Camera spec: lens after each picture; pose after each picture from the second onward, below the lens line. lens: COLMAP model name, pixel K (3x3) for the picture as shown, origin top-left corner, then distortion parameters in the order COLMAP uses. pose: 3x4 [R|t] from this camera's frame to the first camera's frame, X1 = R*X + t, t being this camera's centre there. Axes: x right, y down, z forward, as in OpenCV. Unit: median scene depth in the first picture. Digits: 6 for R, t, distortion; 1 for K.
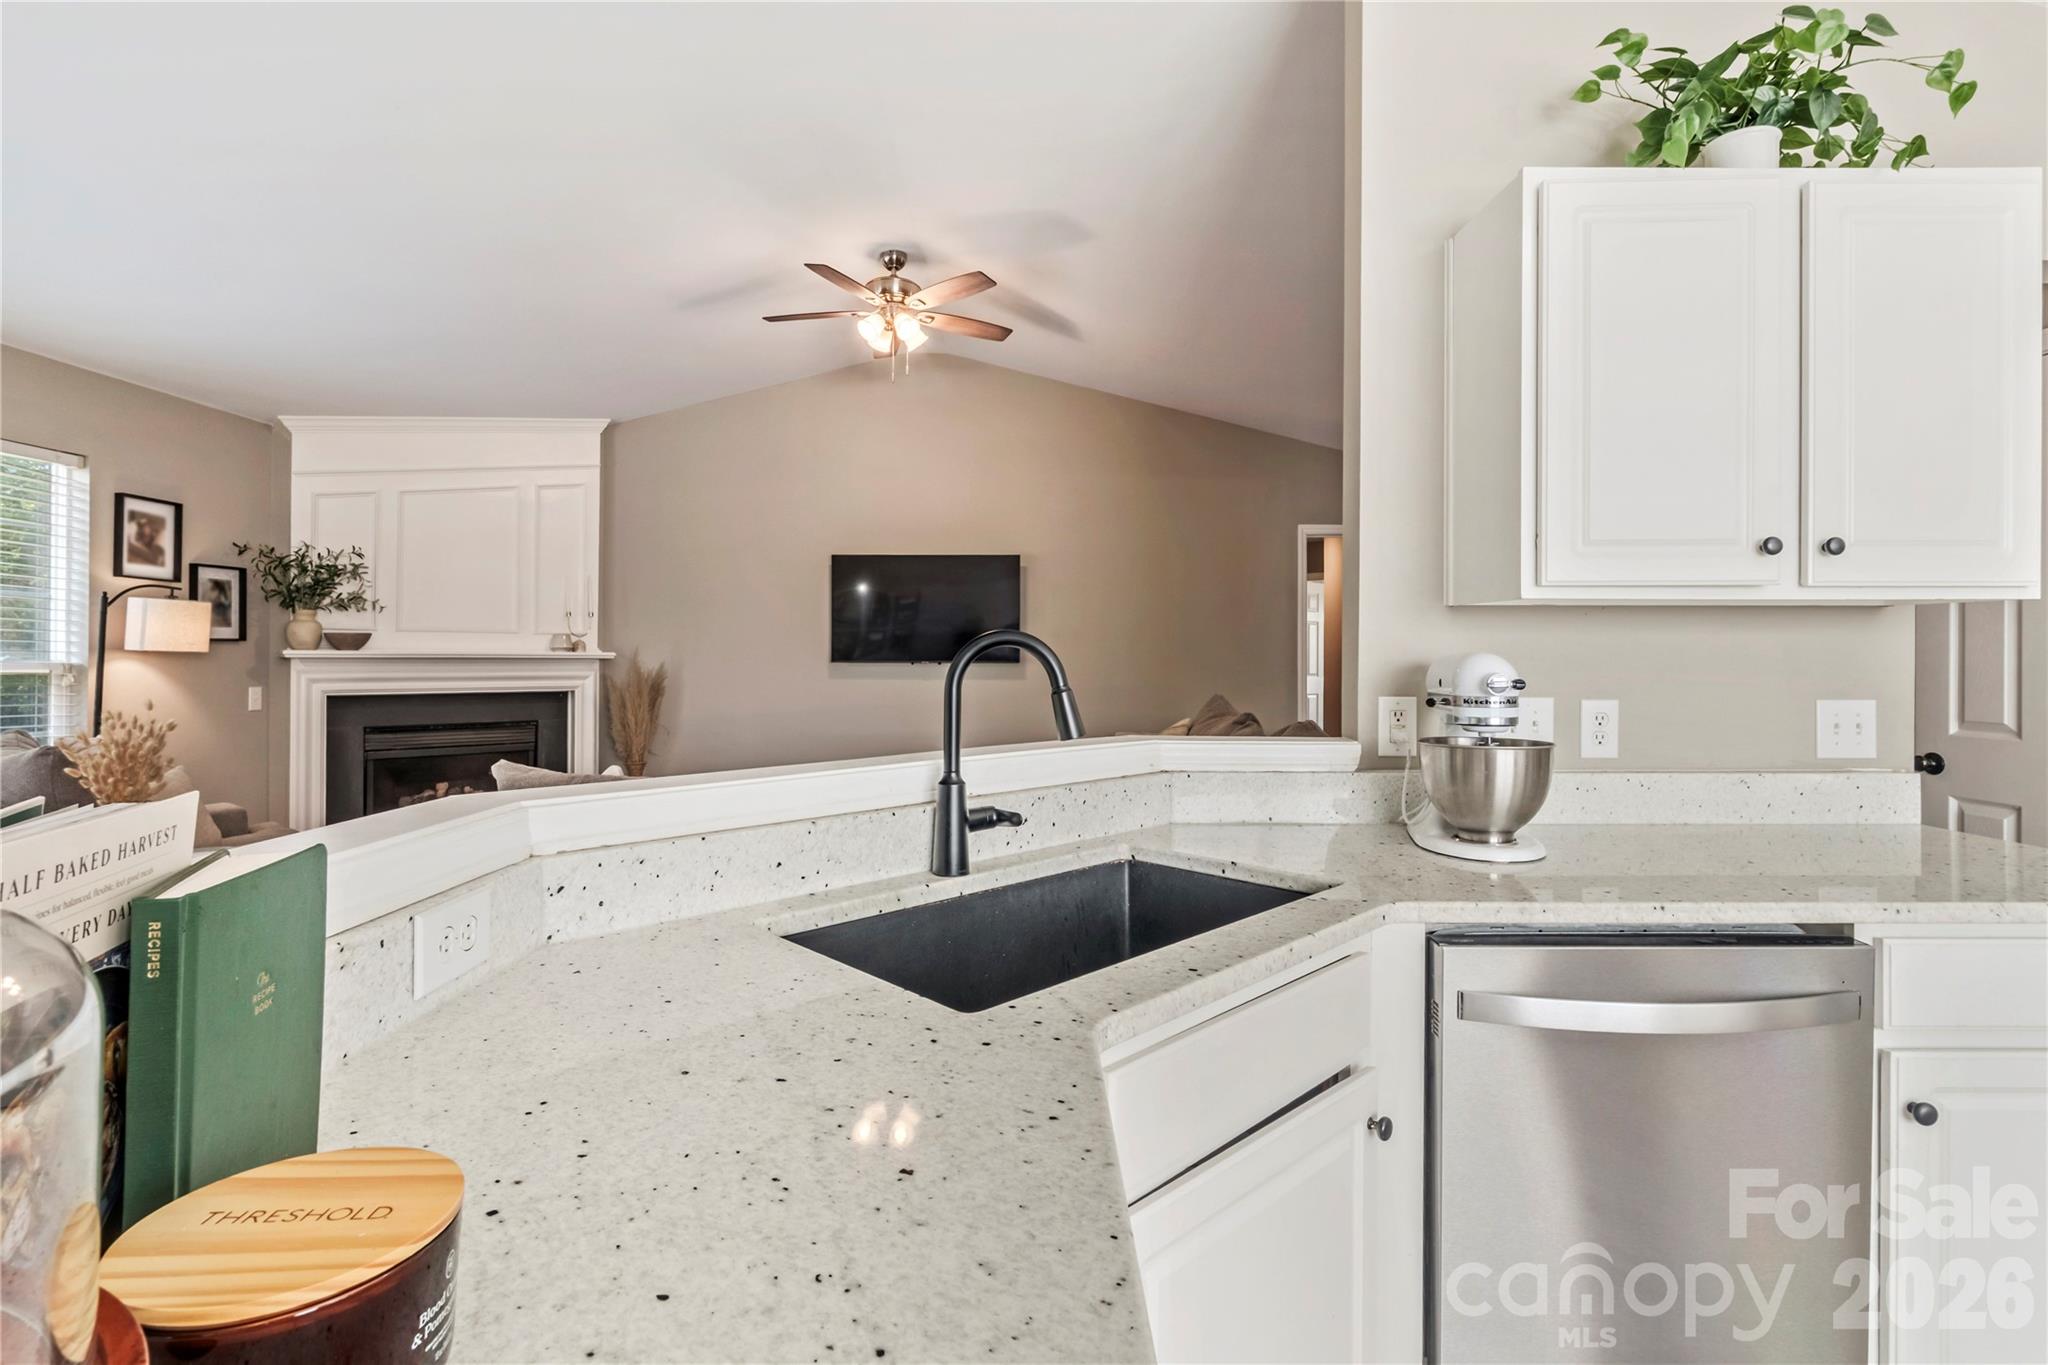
lens RADIAL K [[947.9, 0, 1023.5], [0, 947.9, 650.3], [0, 0, 1]] dist [-0.003356, -0.000837]
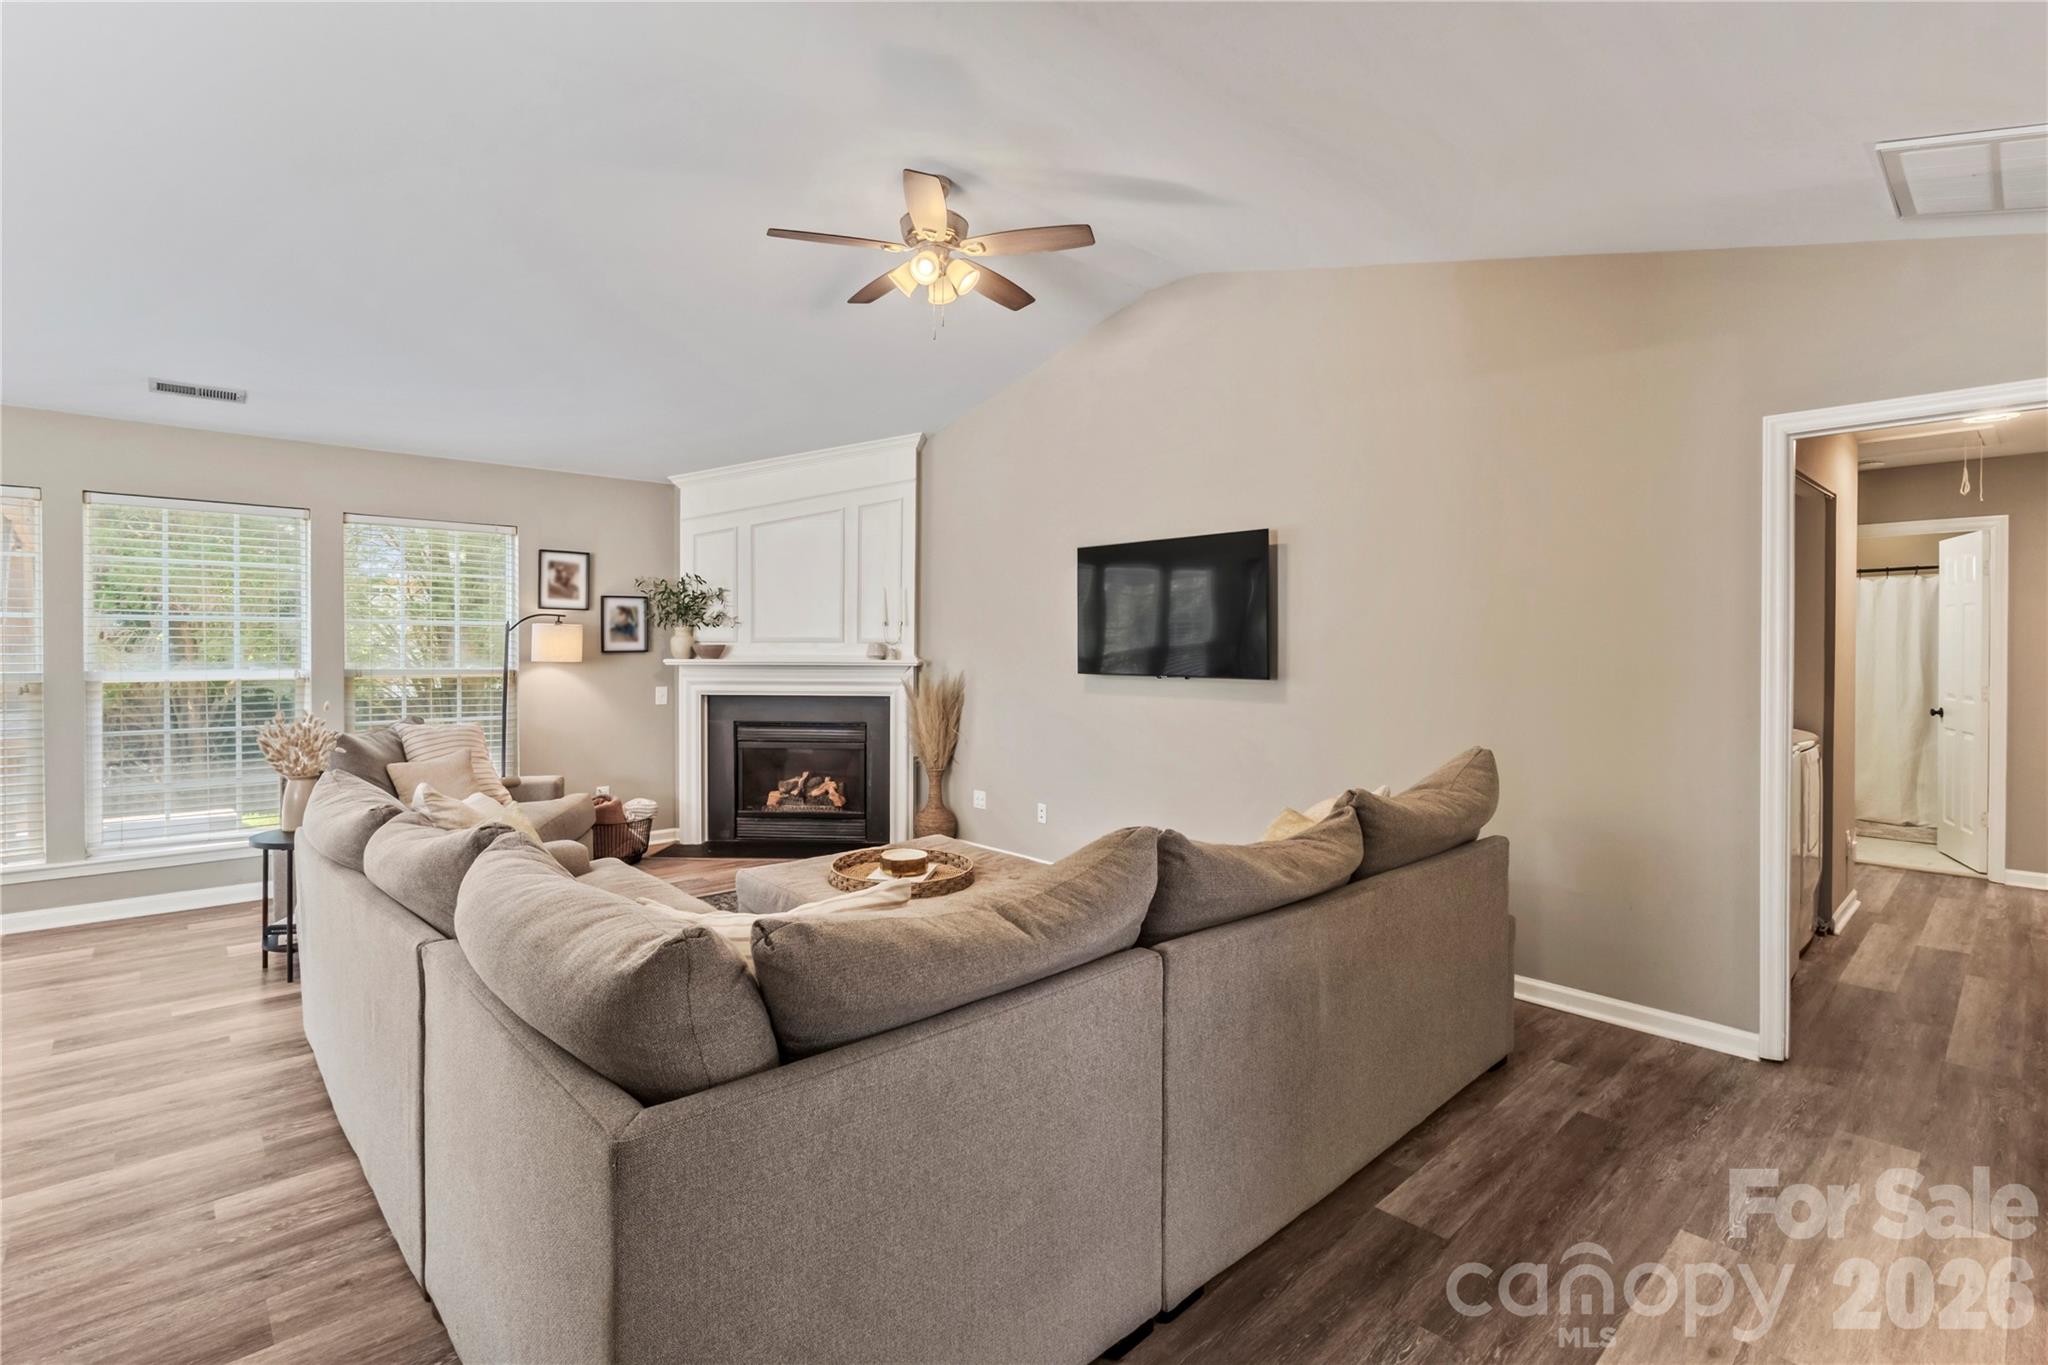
lens RADIAL K [[947.5, 0, 1018.8], [0, 947.5, 656.1], [0, 0, 1]] dist [-0.004185, 0.000051]
pose [[0.682257, 0.006667, -0.731082, 1.203392], [0.004417, 0.999903, 0.013241, -0.047443], [0.731099, -0.012263, 0.682161, 1.172107]]
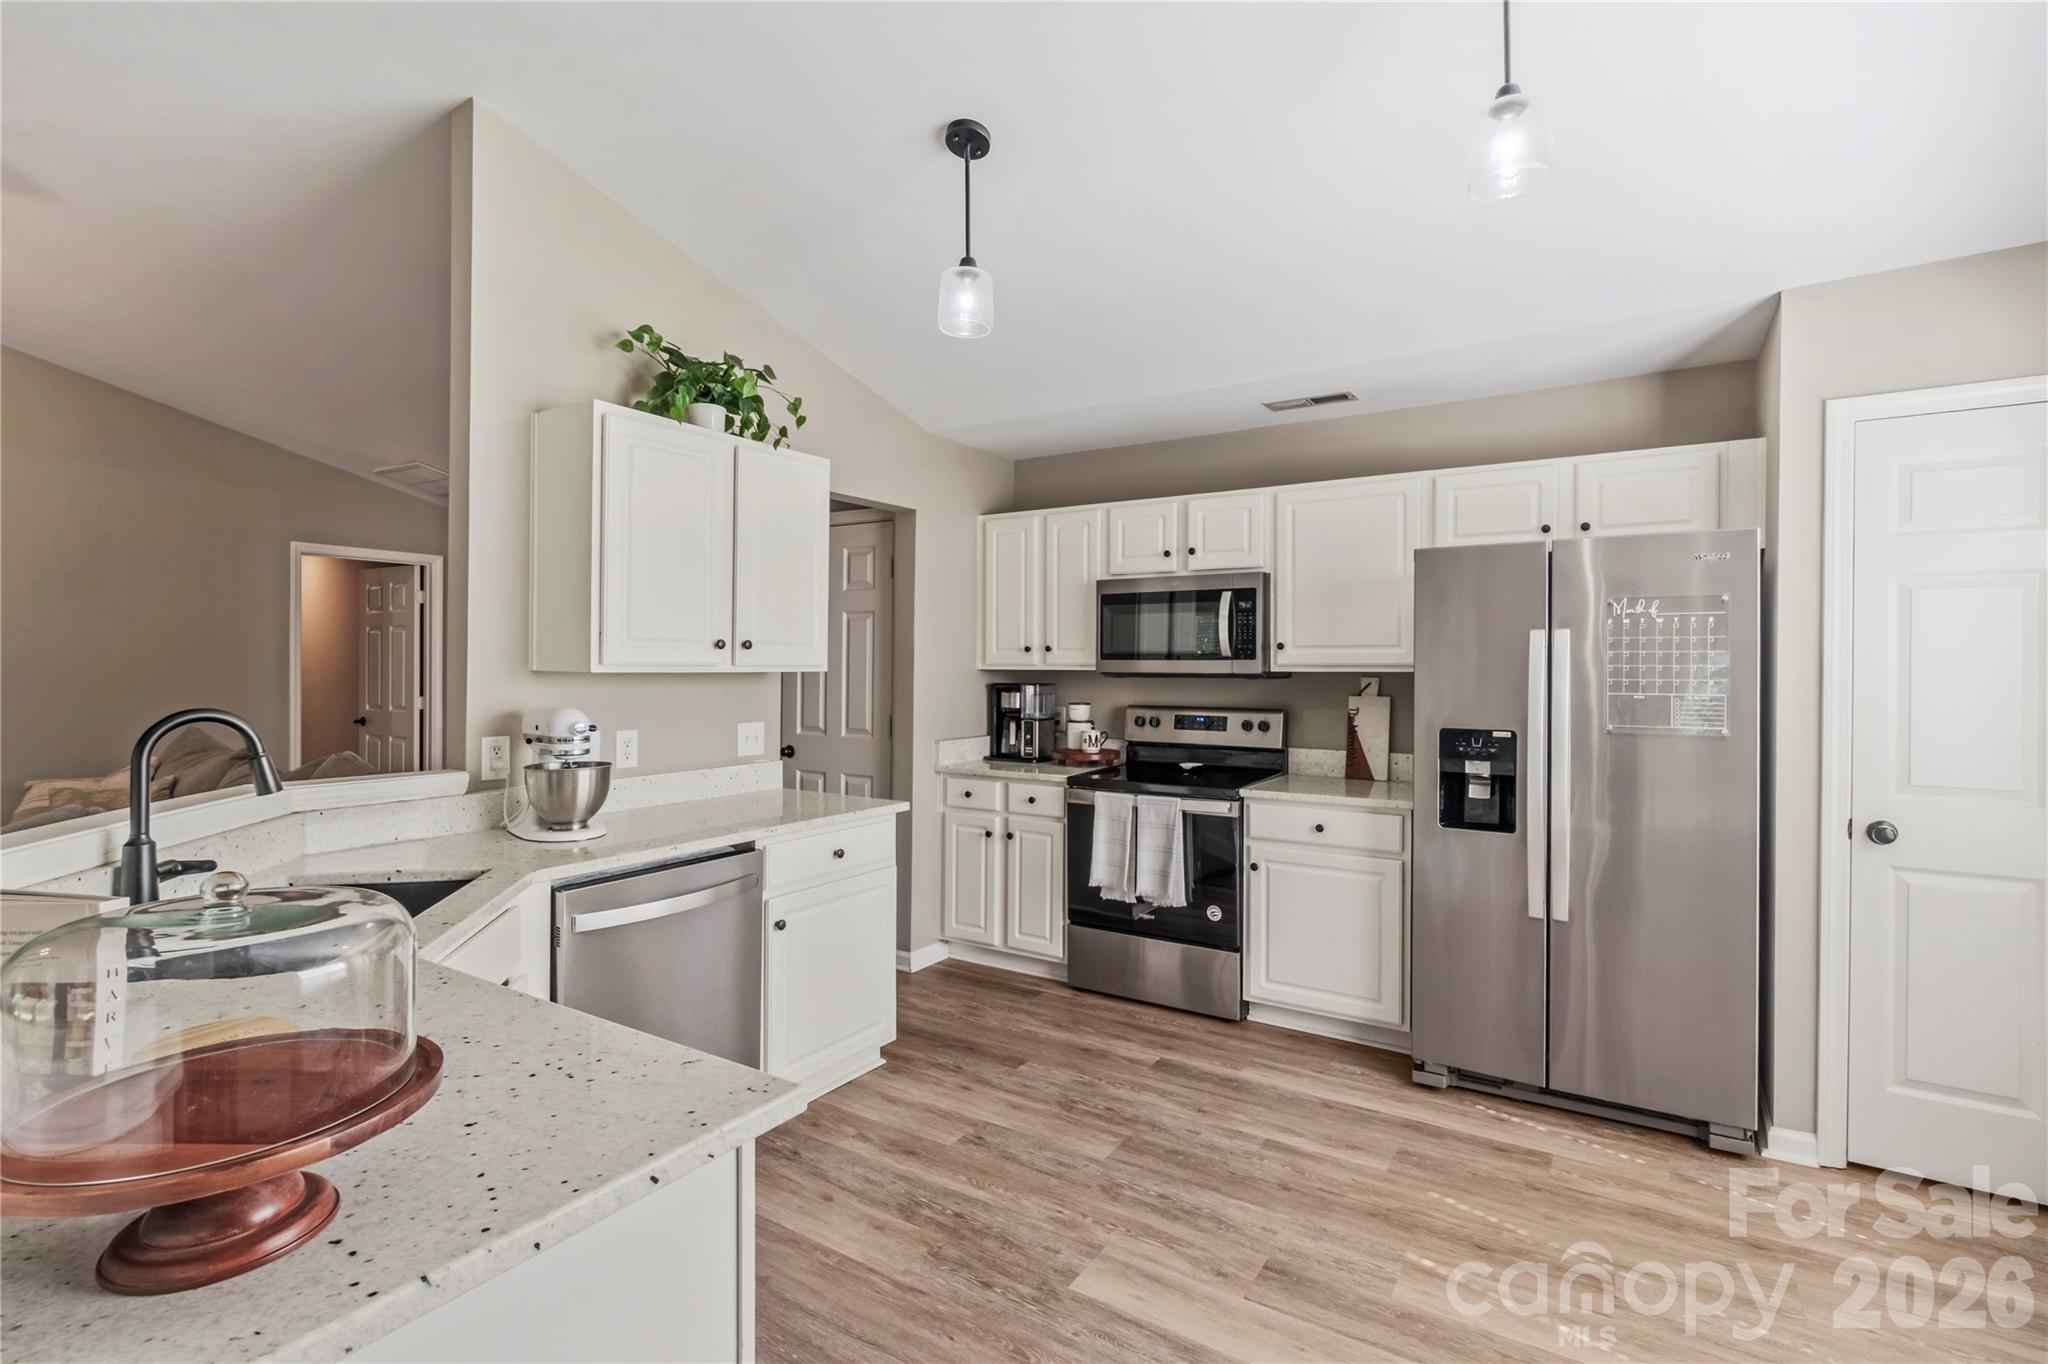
lens RADIAL K [[945.9, 0, 1025.0], [0, 945.9, 669.7], [0, 0, 1]] dist [-0.004665, -0.000590]
pose [[0.536542, -0.003293, 0.843867, -0.347304], [-0.010485, 0.999889, 0.010569, -0.070001], [-0.843808, -0.014519, 0.536448, -0.380708]]
